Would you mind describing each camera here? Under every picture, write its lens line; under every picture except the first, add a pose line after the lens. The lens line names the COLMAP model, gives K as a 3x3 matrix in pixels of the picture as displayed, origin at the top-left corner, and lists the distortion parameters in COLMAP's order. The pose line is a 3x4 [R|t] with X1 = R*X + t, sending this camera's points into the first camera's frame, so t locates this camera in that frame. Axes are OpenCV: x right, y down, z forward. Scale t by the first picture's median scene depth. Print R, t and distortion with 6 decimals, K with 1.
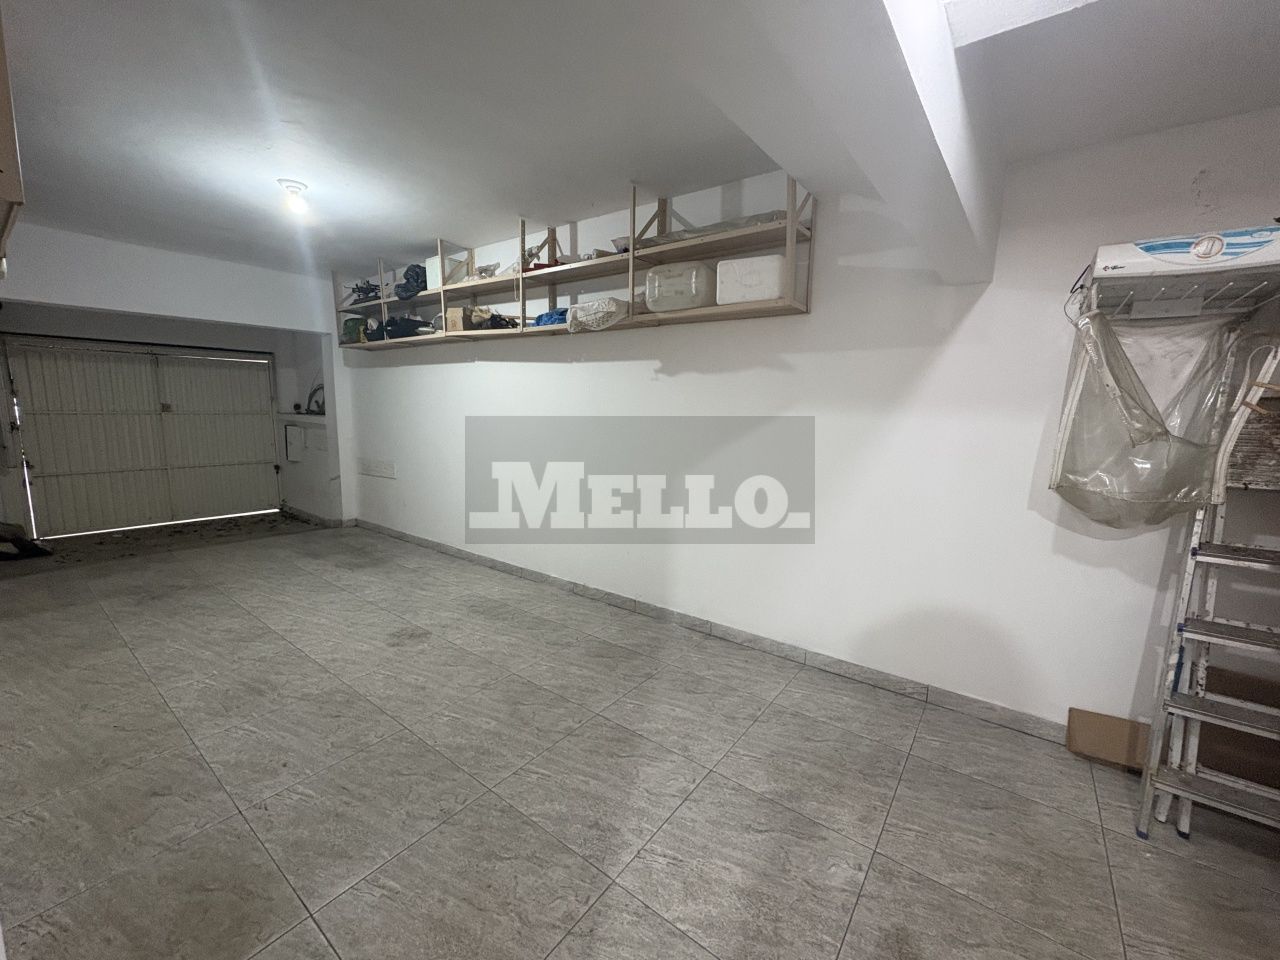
lens RADIAL K [[509.8, 0, 636.6], [0, 509.8, 477.4], [0, 0, 1]] dist [-0.001874, -0.000053]
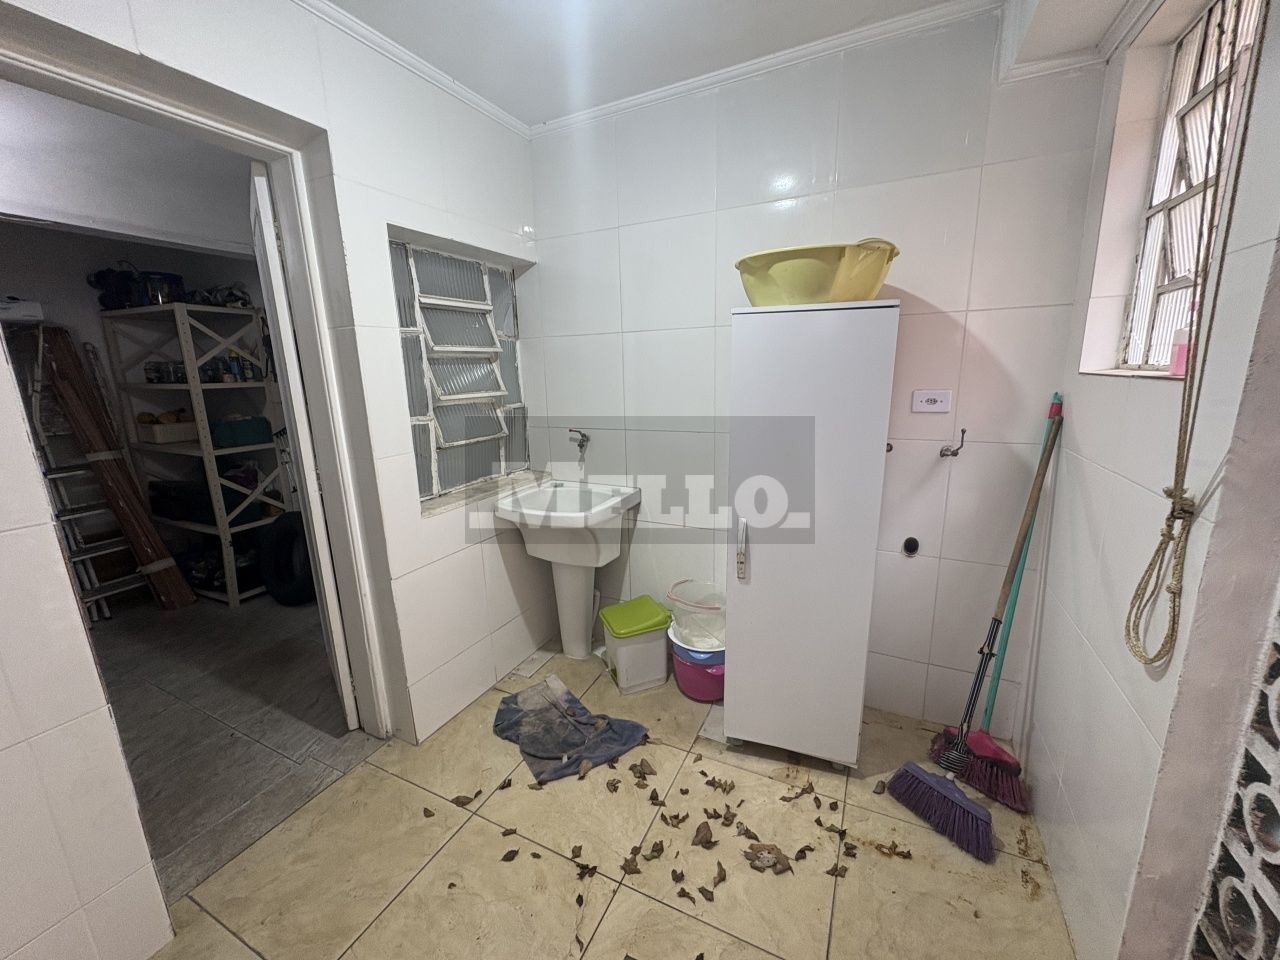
lens RADIAL K [[509.8, 0, 635.9], [0, 509.8, 480.1], [0, 0, 1]] dist [-0.001874, -0.000053]
pose [[-0.182965, -0.222678, 0.957569, -0.996260], [0.172939, 0.951533, 0.254318, 0.067134], [-0.967789, 0.212133, -0.135587, -0.762925]]
